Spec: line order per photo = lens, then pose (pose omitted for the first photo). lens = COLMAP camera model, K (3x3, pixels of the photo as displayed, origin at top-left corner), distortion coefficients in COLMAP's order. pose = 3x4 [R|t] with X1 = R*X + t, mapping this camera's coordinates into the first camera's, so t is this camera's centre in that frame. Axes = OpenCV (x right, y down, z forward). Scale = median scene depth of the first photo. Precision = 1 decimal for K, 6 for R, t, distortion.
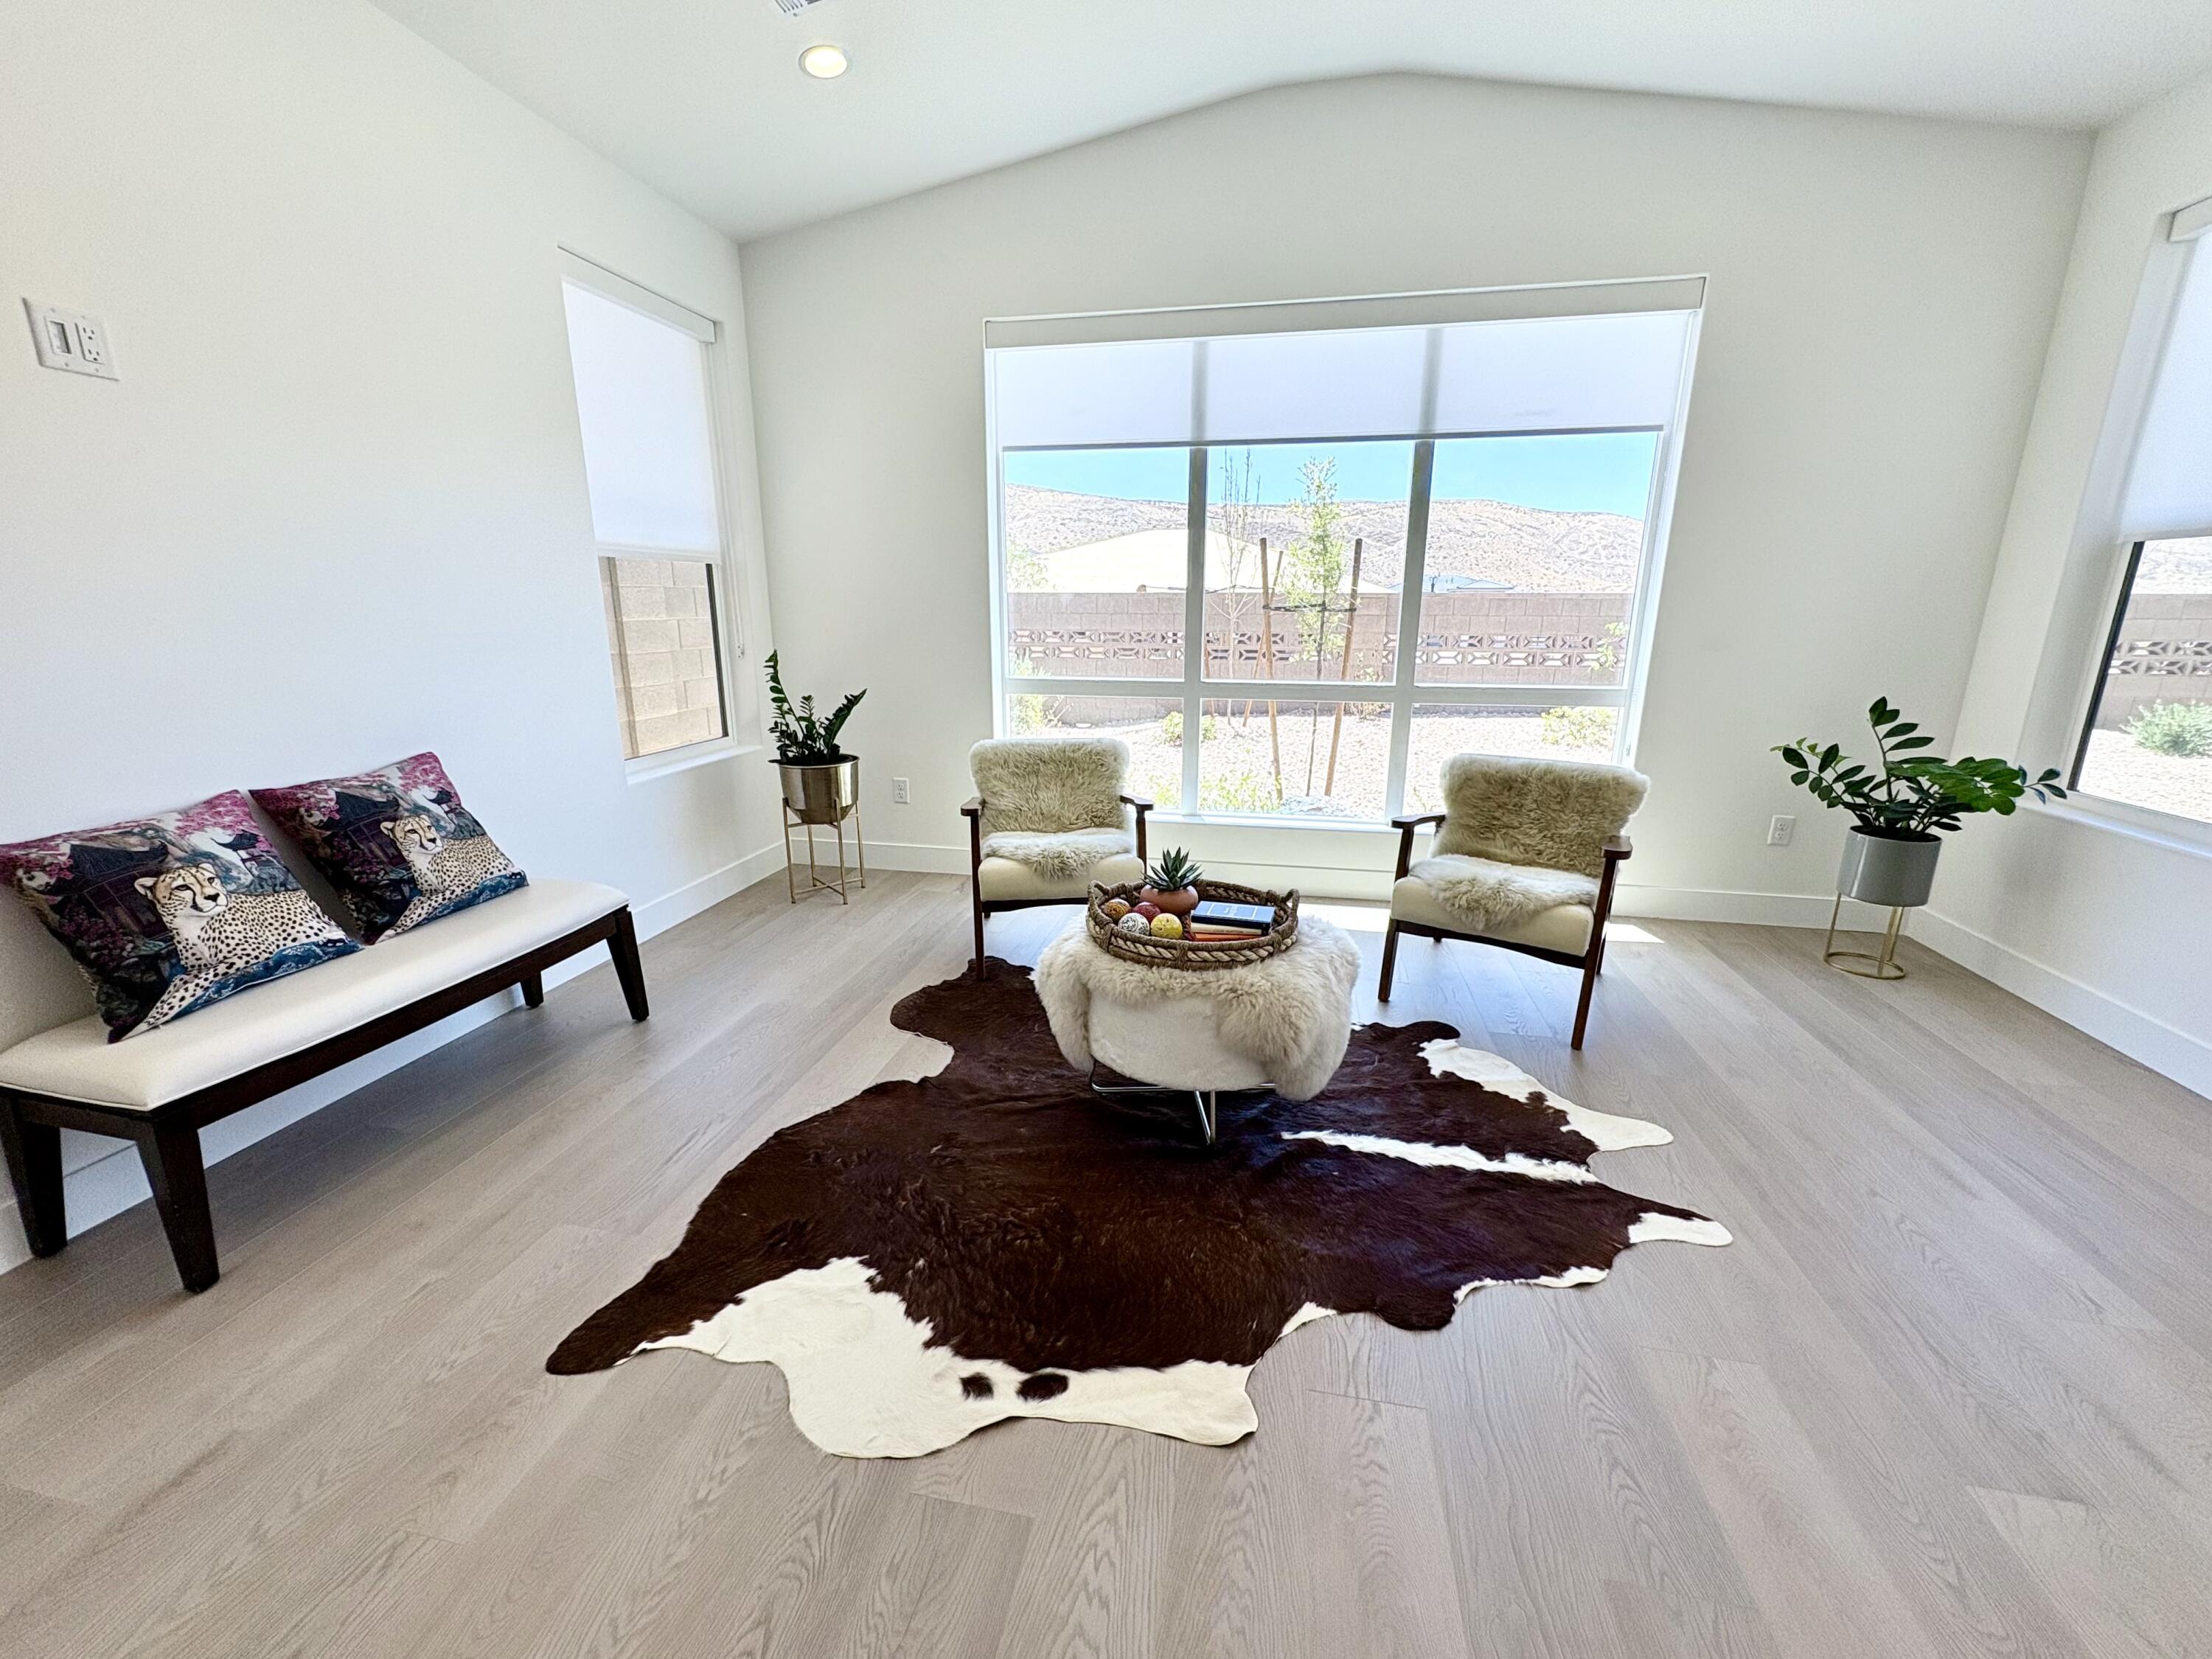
lens RADIAL K [[882.6, 0, 1106.0], [0, 882.6, 829.5], [0, 0, 1]] dist [-0.001007, 0.000018]
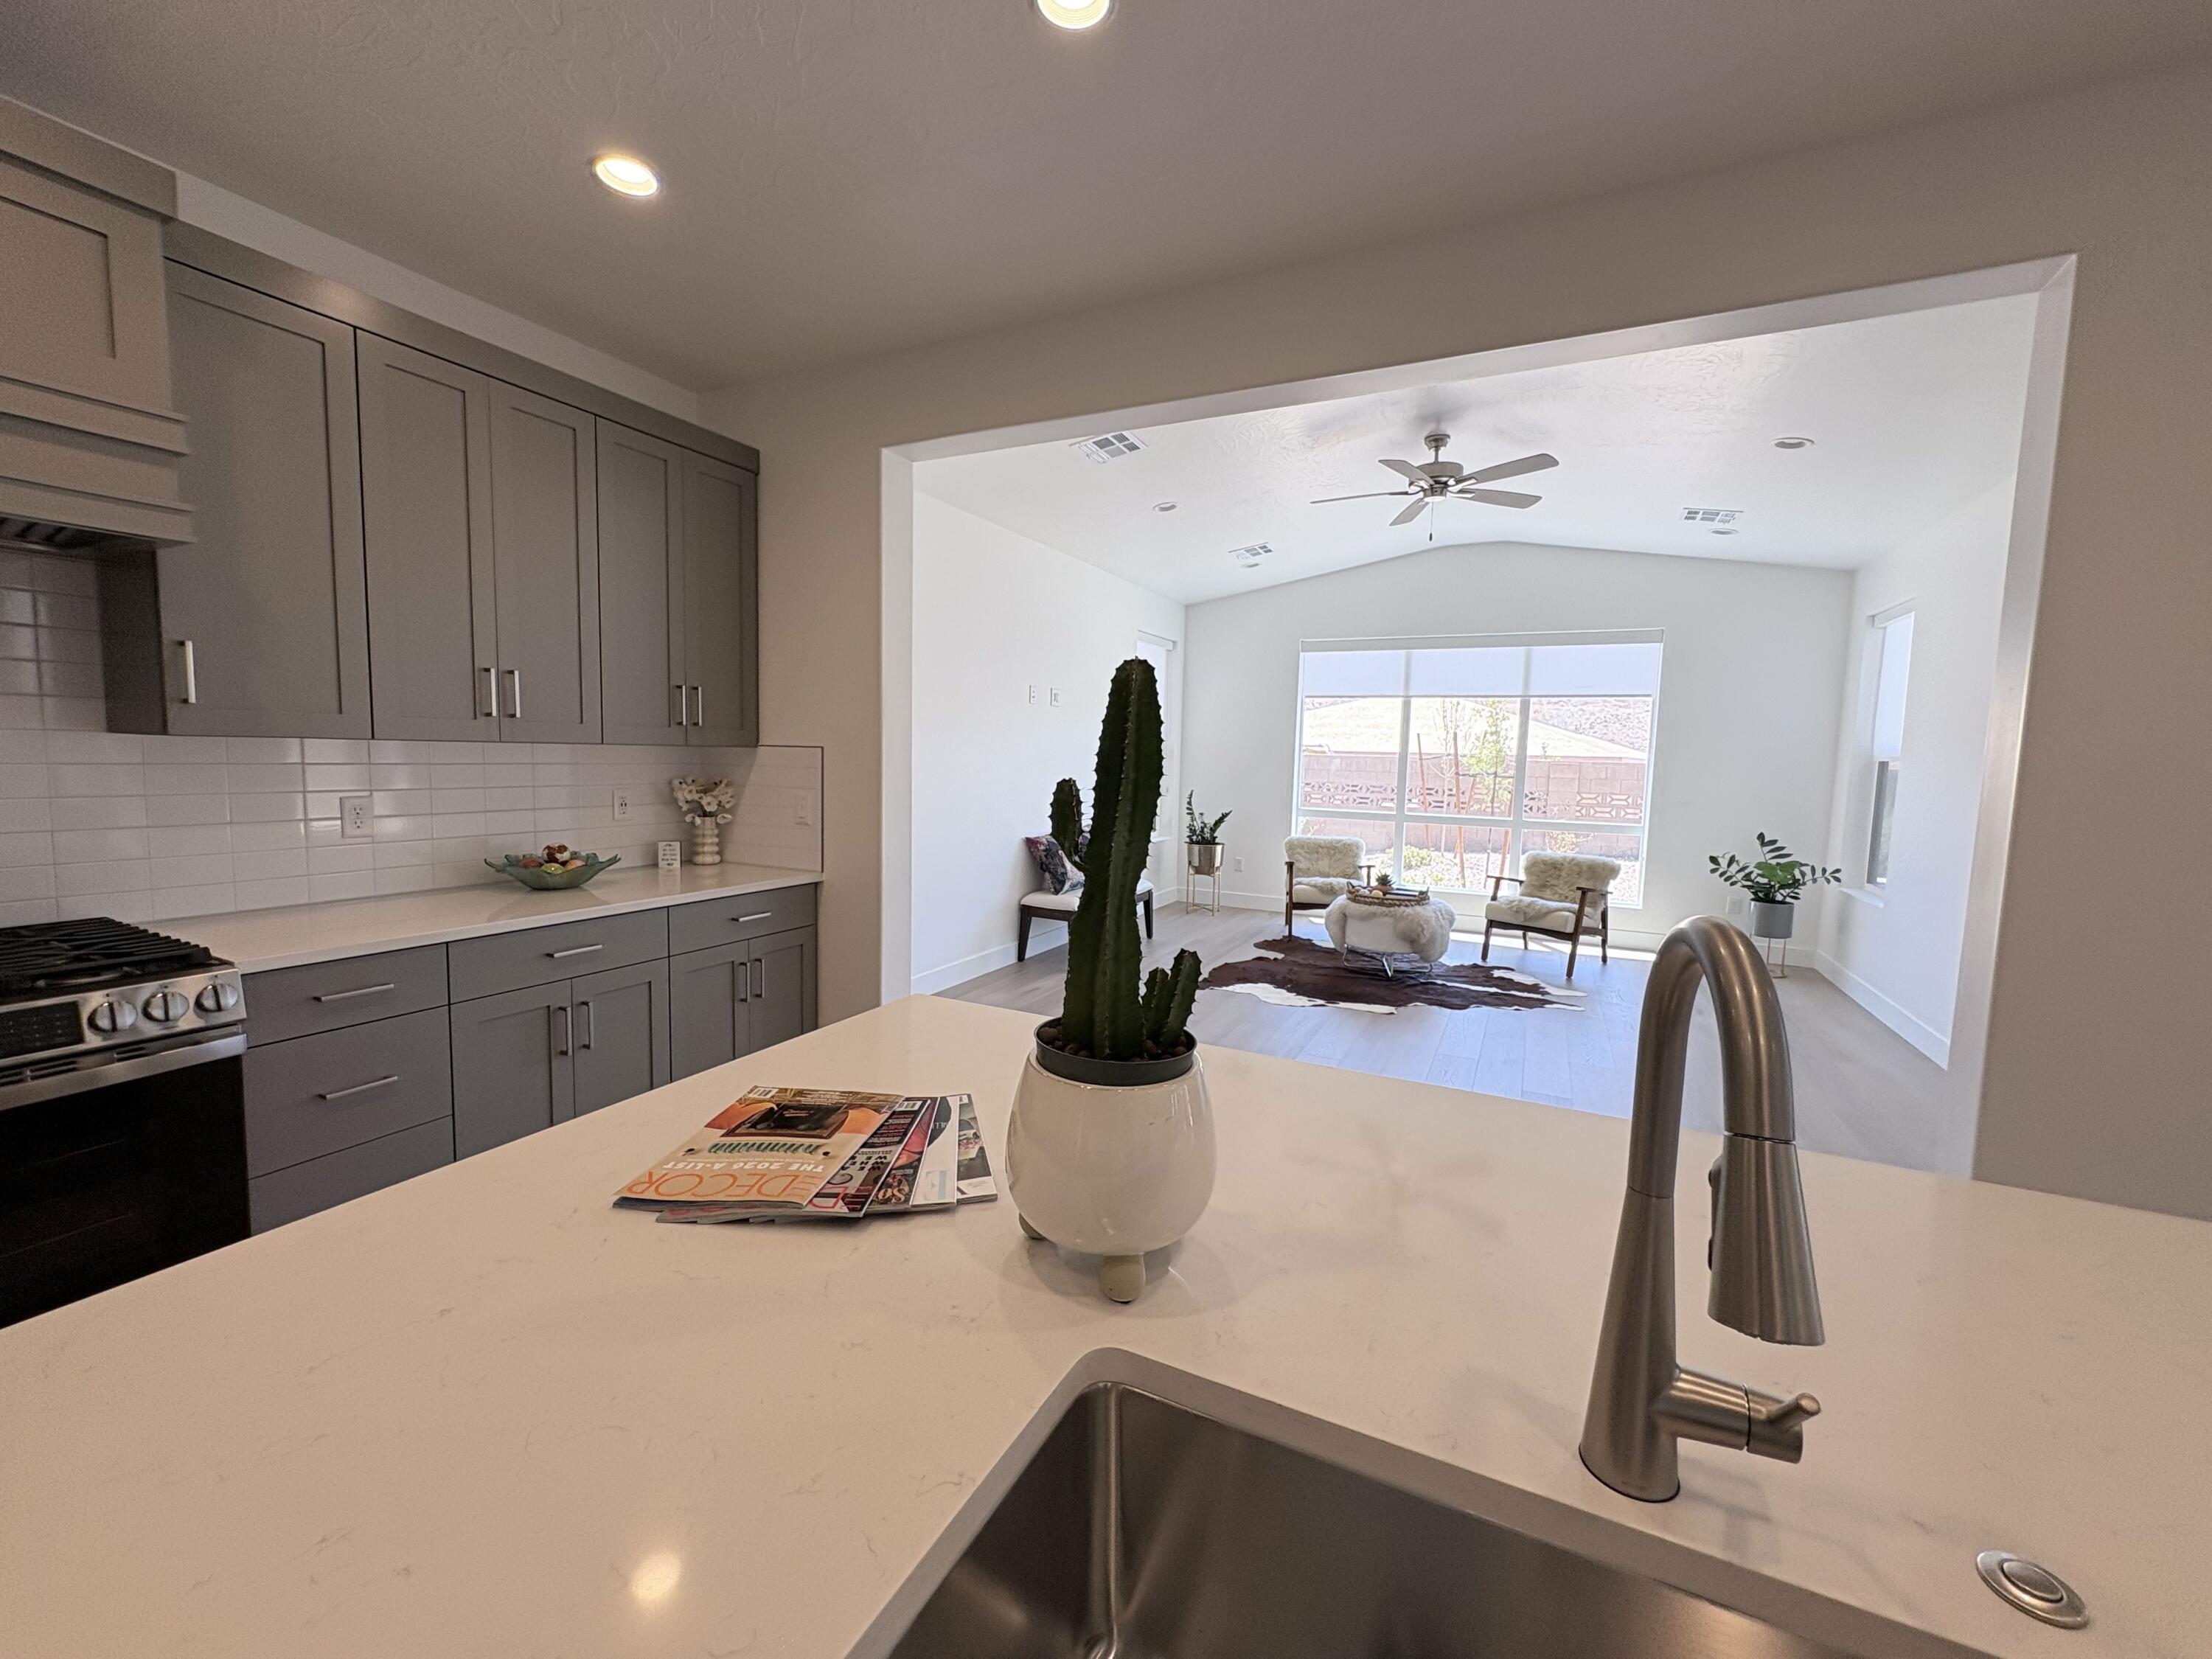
lens RADIAL K [[882.6, 0, 1106.0], [0, 882.6, 829.5], [0, 0, 1]] dist [-0.001007, 0.000018]
pose [[0.966456, 0.045093, -0.252844, -0.040737], [-0.085359, 0.984900, -0.150621, 0.264370], [0.242234, 0.167151, 0.955711, -1.234769]]
